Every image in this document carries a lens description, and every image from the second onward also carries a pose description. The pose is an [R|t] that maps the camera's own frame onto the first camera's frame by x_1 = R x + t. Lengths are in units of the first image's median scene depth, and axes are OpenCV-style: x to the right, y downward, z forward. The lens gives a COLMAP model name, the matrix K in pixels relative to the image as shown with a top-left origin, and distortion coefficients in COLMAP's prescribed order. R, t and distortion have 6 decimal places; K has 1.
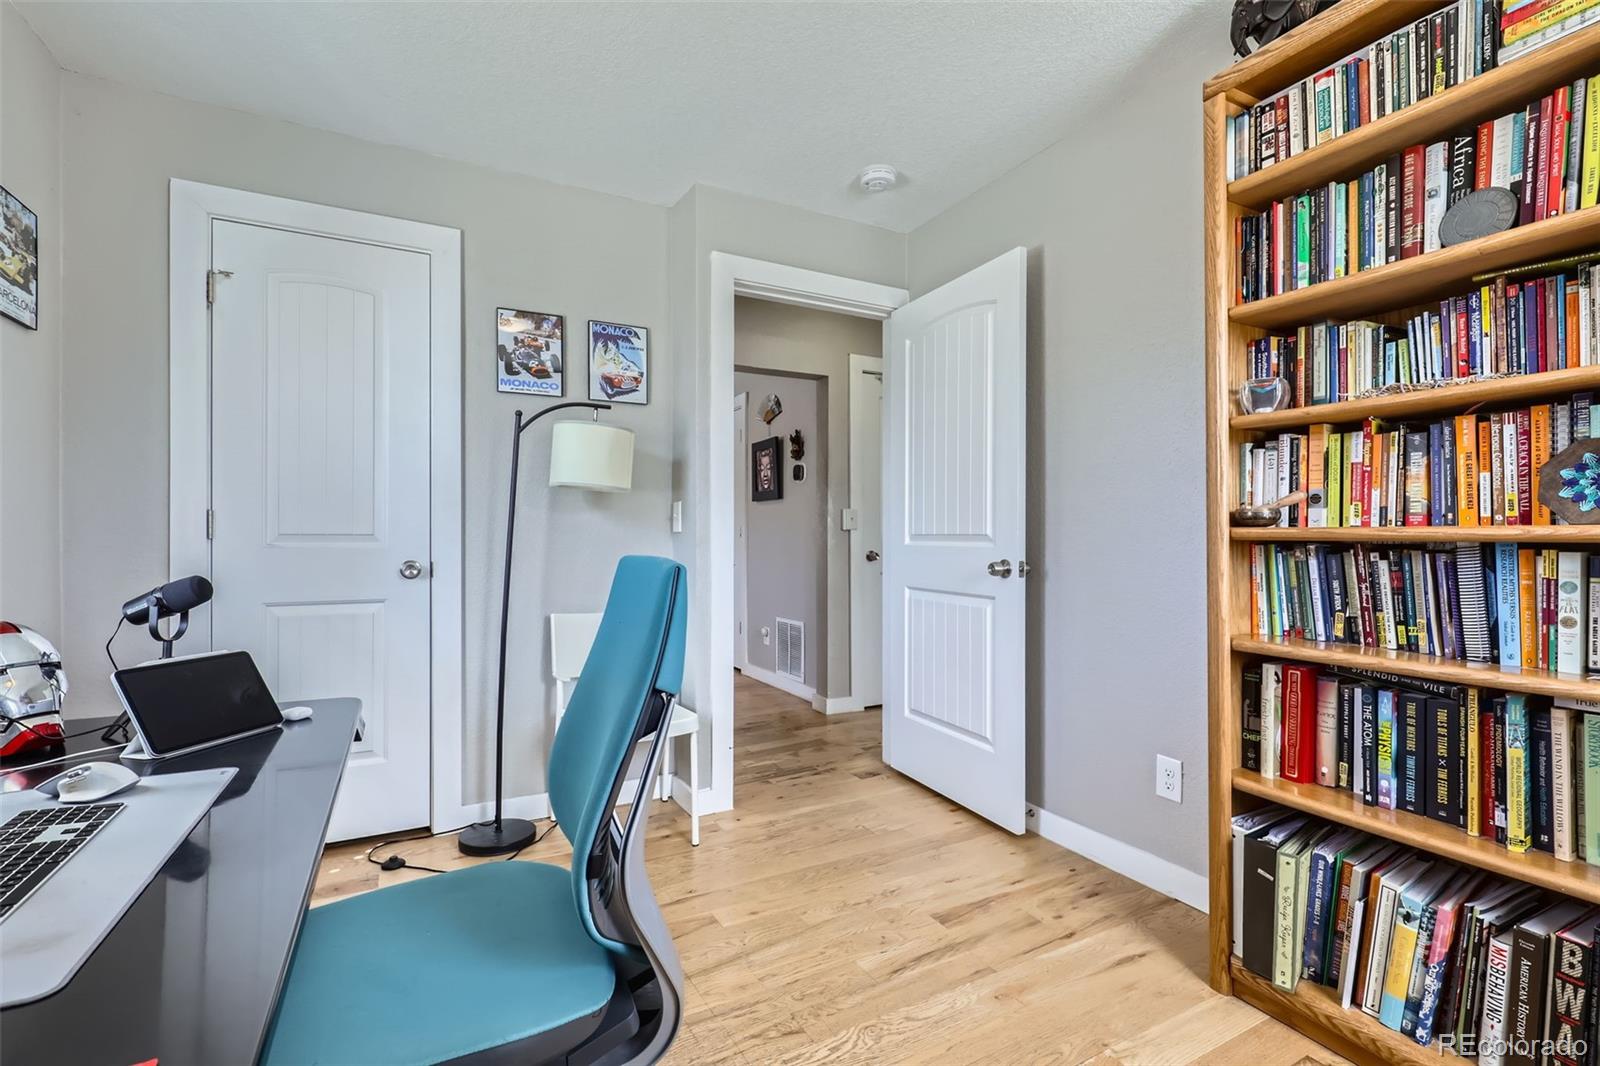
lens RADIAL K [[726.3, 0, 798.4], [0, 726.3, 536.2], [0, 0, 1]] dist [0.002160, -0.000764]
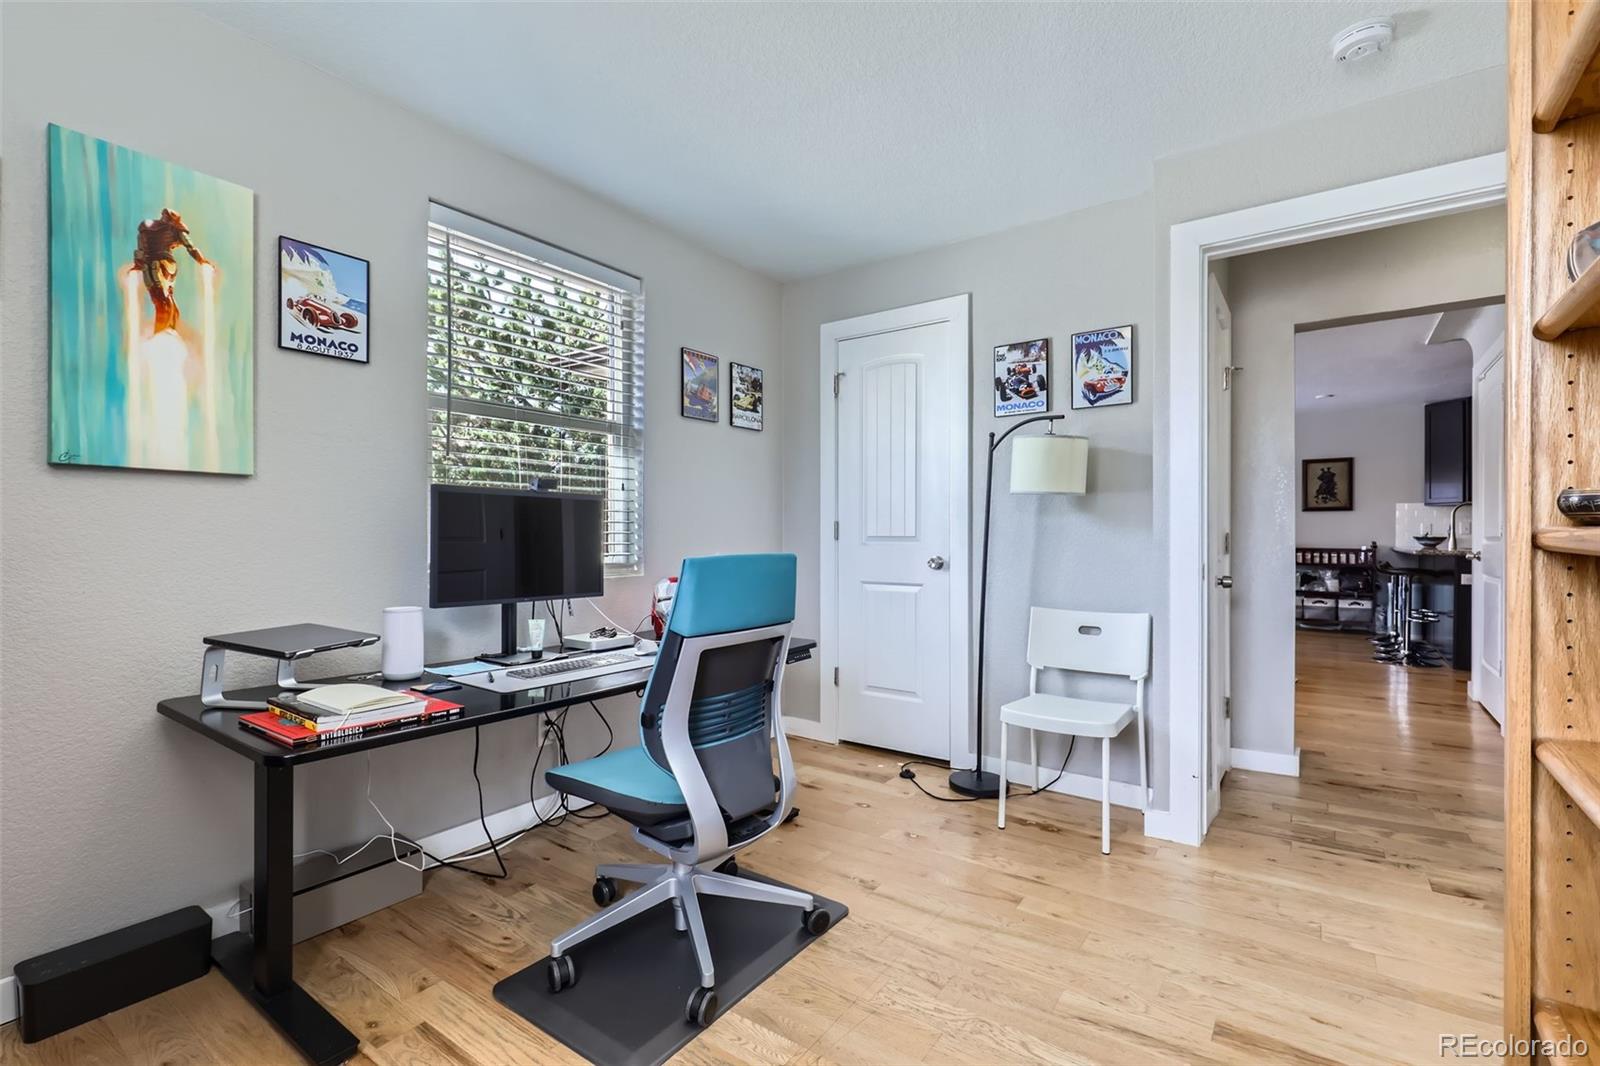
lens RADIAL K [[726.3, 0, 801.9], [0, 726.3, 536.9], [0, 0, 1]] dist [0.002160, -0.000764]
pose [[0.434682, -0.000151, -0.900584, 0.512108], [0.001453, 0.999999, 0.000534, -0.002663], [0.900583, -0.001541, 0.434681, 0.186678]]
